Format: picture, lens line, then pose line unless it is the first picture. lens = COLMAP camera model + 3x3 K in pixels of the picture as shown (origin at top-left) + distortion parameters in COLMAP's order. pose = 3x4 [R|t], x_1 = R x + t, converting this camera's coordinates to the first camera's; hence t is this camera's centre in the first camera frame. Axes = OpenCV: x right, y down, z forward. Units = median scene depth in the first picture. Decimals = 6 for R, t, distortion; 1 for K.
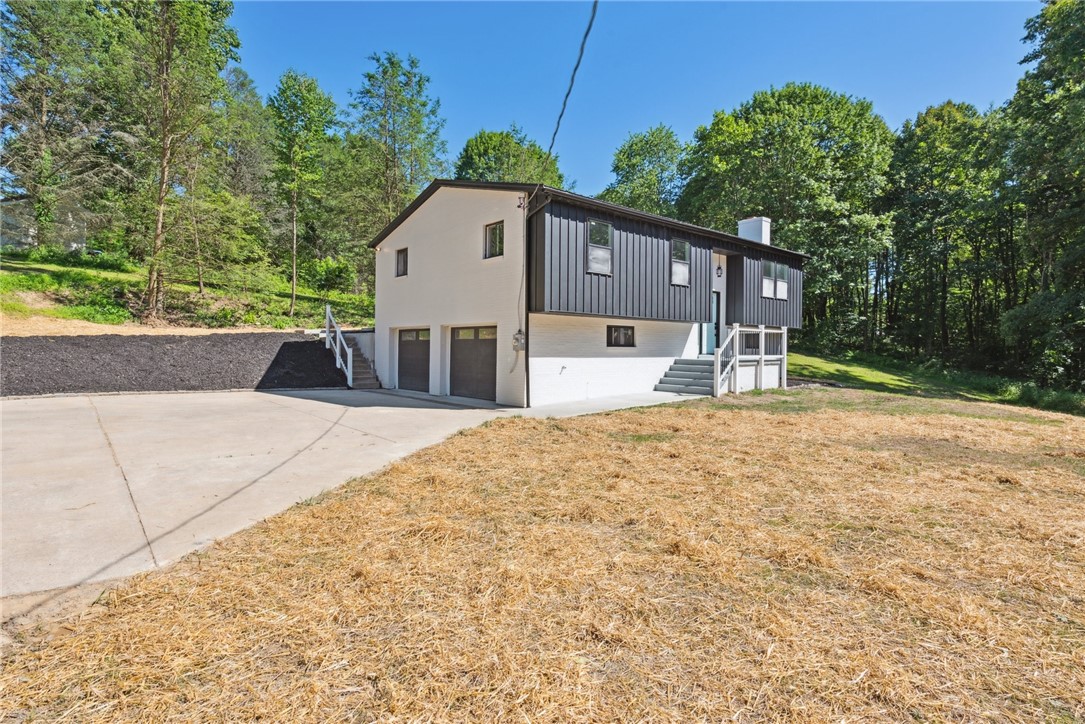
lens RADIAL K [[551.3, 0, 541.7], [0, 551.3, 336.1], [0, 0, 1]] dist [0.000862, -0.000084]
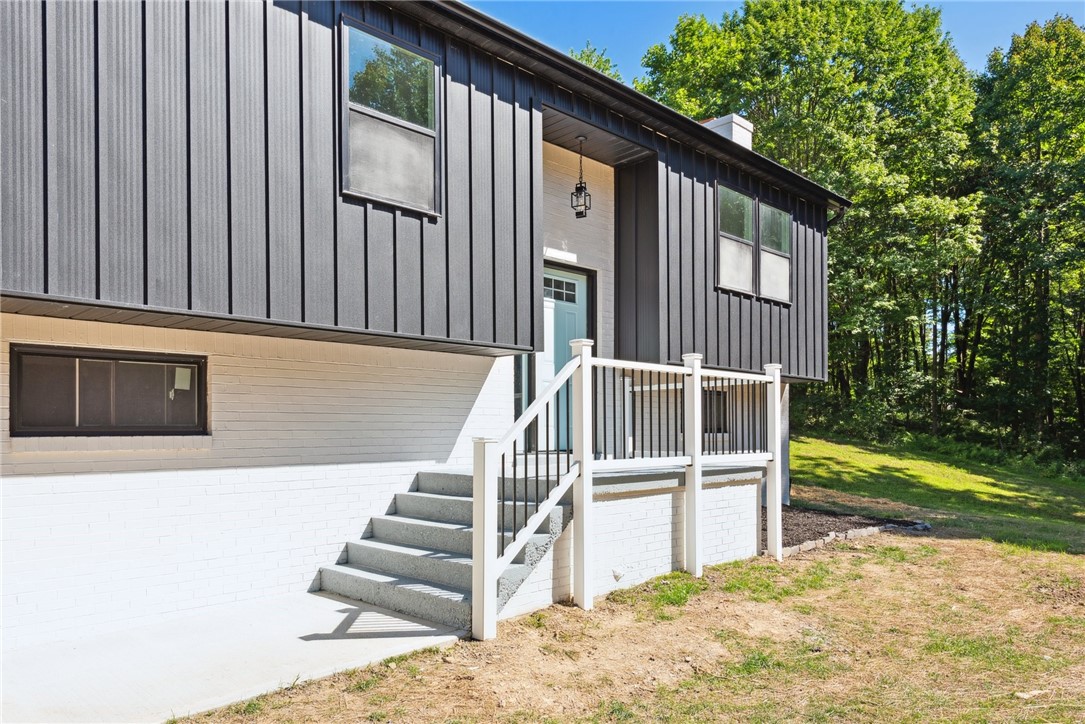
lens RADIAL K [[754.6, 0, 546.3], [0, 754.6, 430.2], [0, 0, 1]] dist [-0.004176, -0.001579]
pose [[0.996803, -0.016270, 0.078224, 0.120437], [0.015296, 0.999798, 0.013038, 0.006240], [-0.078421, -0.011799, 0.996851, 0.251606]]
